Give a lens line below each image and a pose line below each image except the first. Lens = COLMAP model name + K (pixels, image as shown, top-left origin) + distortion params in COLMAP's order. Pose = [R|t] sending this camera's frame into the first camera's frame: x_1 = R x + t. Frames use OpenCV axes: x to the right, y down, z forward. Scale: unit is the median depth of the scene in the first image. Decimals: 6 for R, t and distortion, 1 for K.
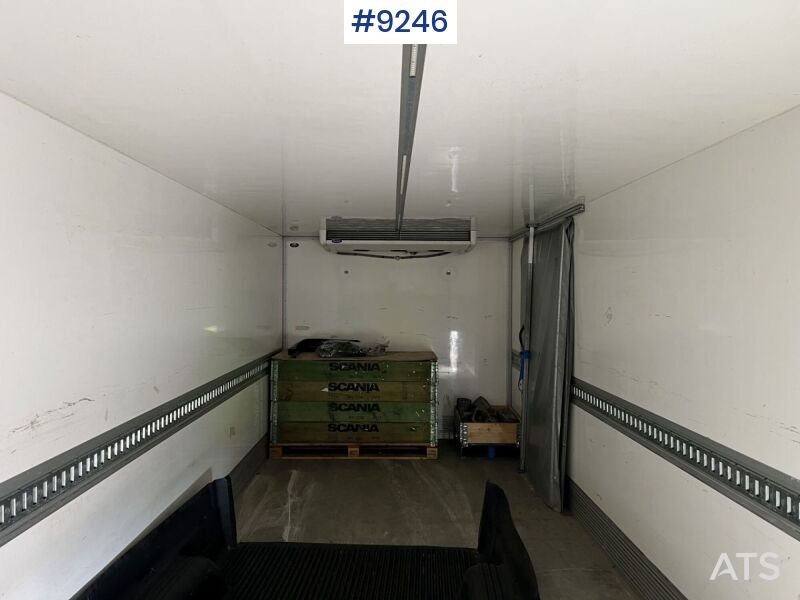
lens RADIAL K [[586.4, 0, 399.9], [0, 586.4, 292.5], [0, 0, 1]] dist [0.003708, -0.001470]
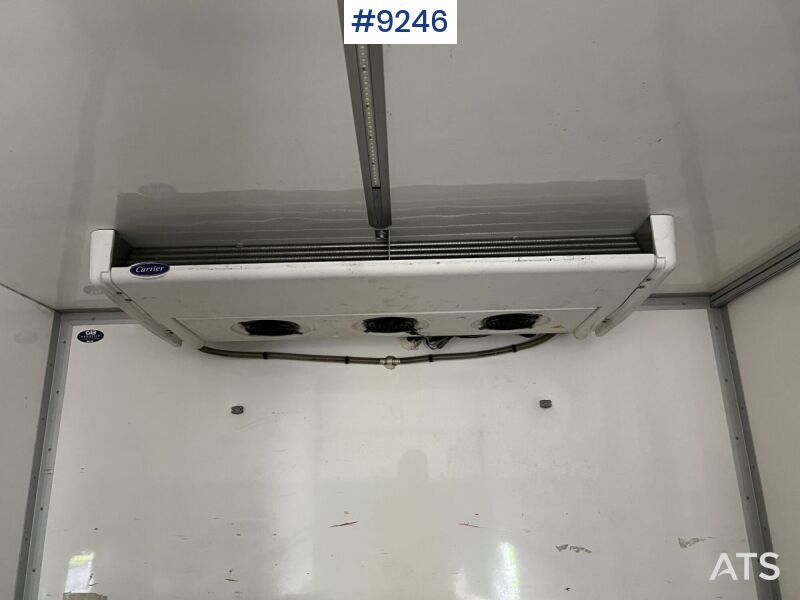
lens RADIAL K [[589.5, 0, 400.0], [0, 589.5, 300.0], [0, 0, 1]] dist [0.010210, -0.069610]
pose [[0.999248, -0.036027, -0.014331, 0.008864], [0.030196, 0.954956, -0.295207, 0.007546], [0.024321, 0.294552, 0.955326, 0.777326]]
